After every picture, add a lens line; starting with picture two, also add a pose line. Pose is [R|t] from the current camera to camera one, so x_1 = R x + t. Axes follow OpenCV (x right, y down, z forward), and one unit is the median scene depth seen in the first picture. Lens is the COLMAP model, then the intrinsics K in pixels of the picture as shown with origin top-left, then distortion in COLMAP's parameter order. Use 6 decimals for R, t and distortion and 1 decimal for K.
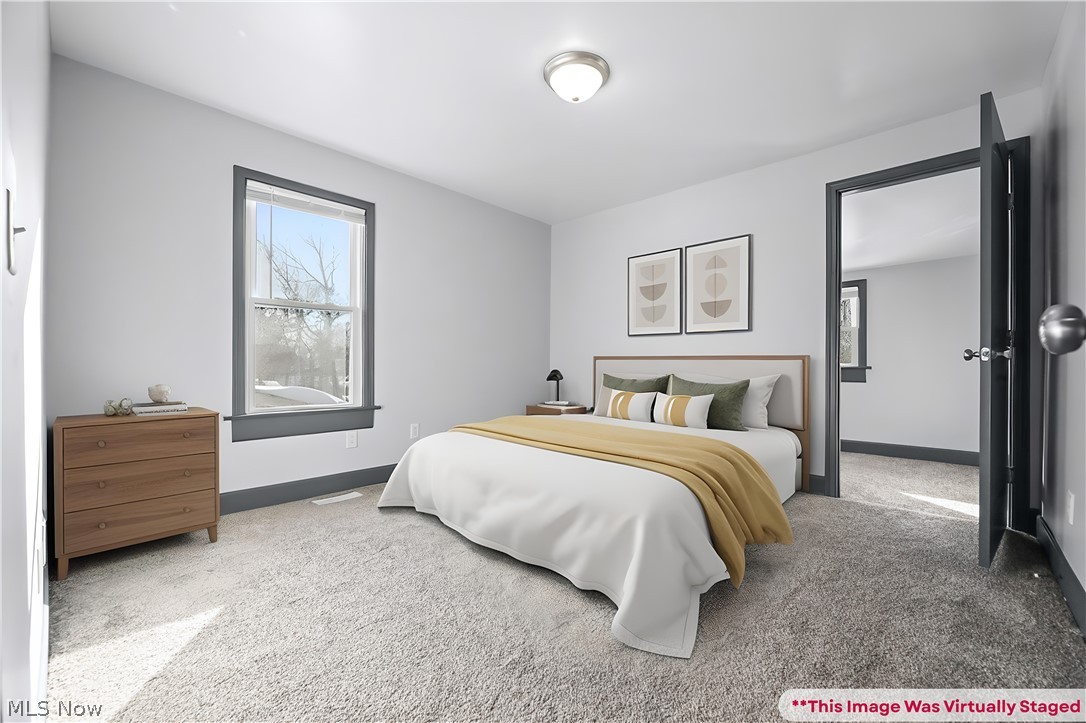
lens RADIAL K [[440.6, 0, 543.0], [0, 440.6, 361.5], [0, 0, 1]] dist [-0.000114, -0.000125]
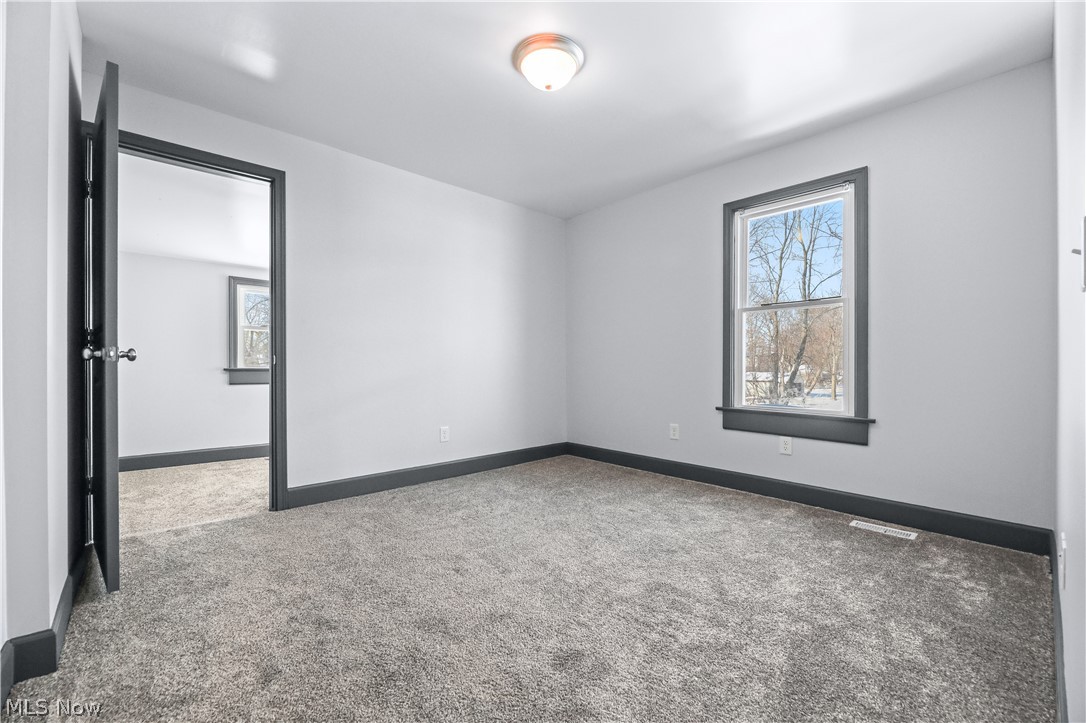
lens RADIAL K [[445.1, 0, 545.6], [0, 445.1, 361.1], [0, 0, 1]] dist [-0.000711, 0.000093]
pose [[-0.074756, -0.005742, -0.997185, 0.464056], [-0.000472, 0.999984, -0.005722, 0.000613], [0.997202, 0.000043, -0.074758, 0.477349]]
